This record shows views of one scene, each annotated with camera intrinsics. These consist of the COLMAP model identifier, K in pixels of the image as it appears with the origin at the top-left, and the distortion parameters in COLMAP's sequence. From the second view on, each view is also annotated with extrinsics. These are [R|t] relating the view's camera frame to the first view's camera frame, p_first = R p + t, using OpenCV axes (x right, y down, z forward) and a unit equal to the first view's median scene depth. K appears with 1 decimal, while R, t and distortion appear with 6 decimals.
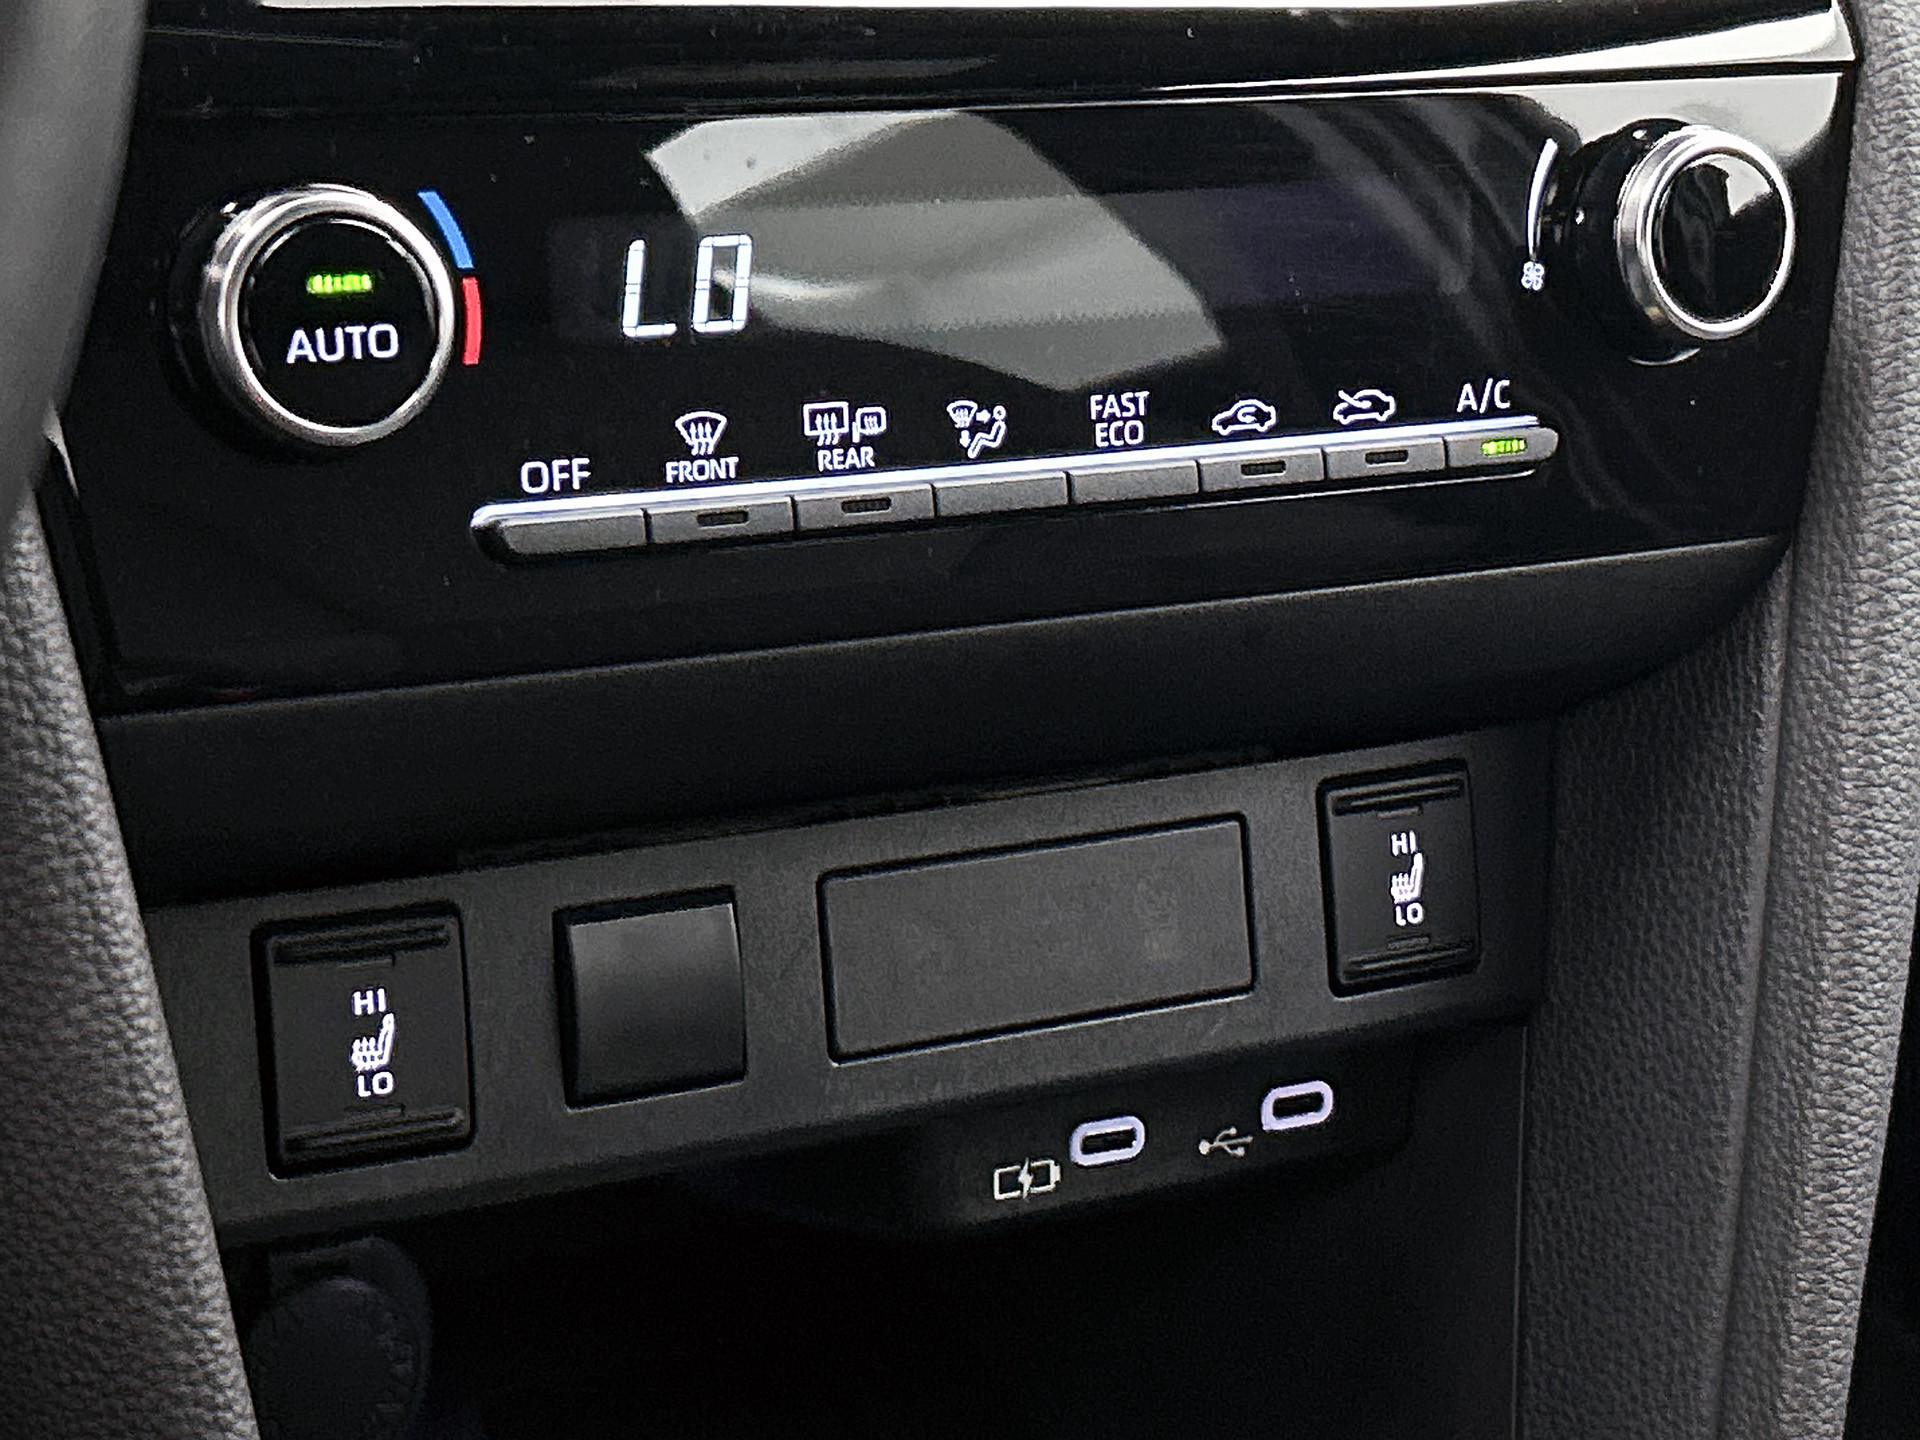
lens RADIAL K [[4110.6, 0, 960.0], [0, 4110.6, 720.0], [0, 0, 1]] dist [0.098502, 0.308267]
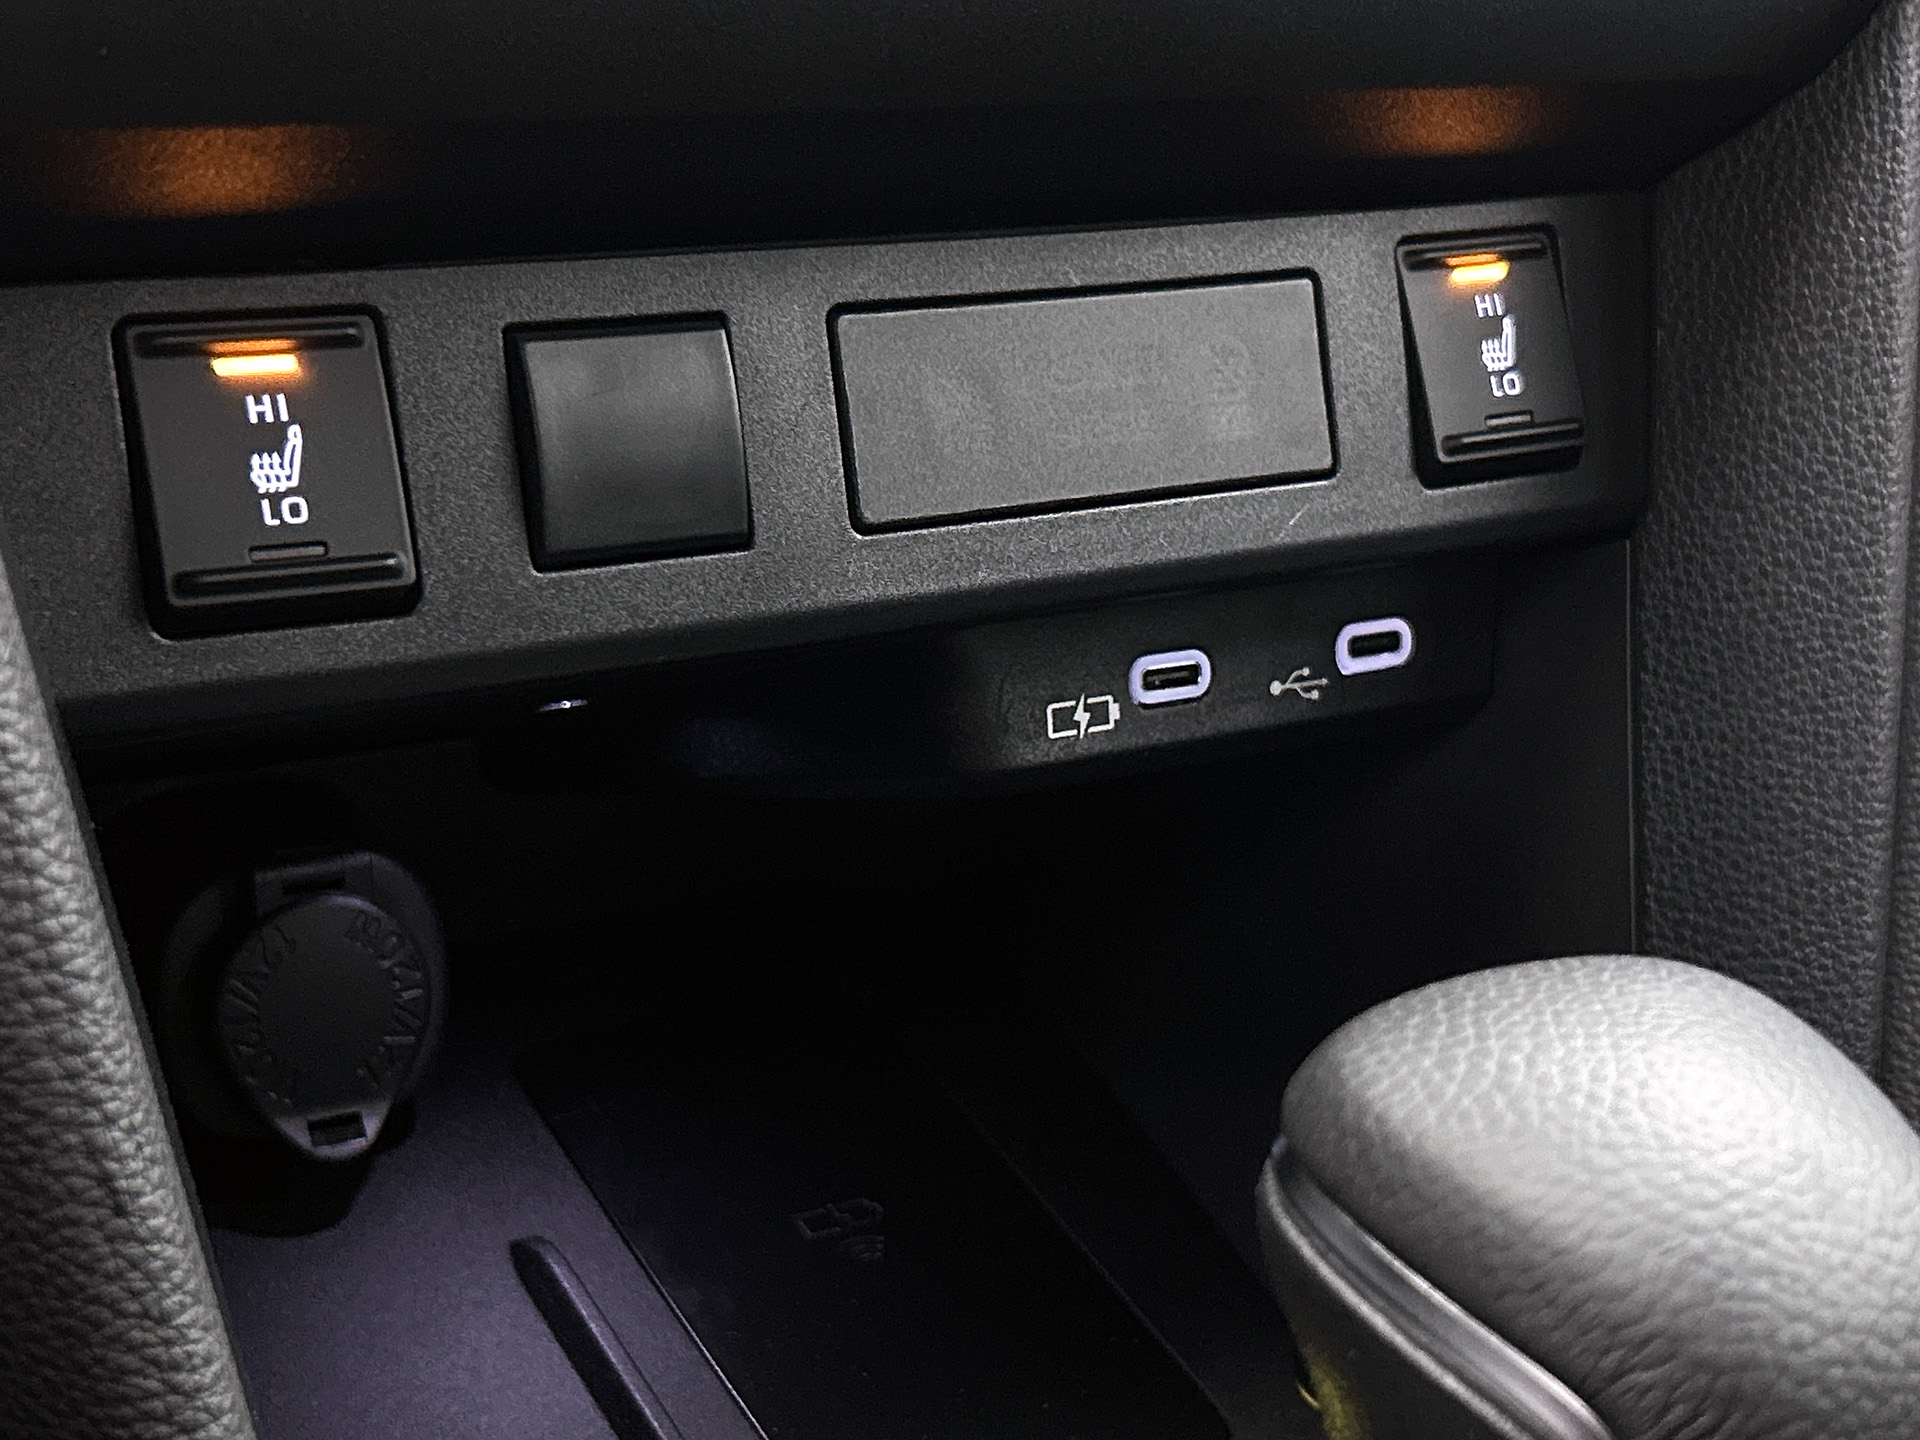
lens RADIAL K [[2996.3, 0, 960.0], [0, 2996.3, 720.0], [0, 0, 1]] dist [0.379644, -1.554449]
pose [[0.998905, -0.046549, -0.004703, -0.007558], [0.046398, 0.998523, -0.028285, 0.129764], [0.006013, 0.028036, 0.999589, 0.347752]]
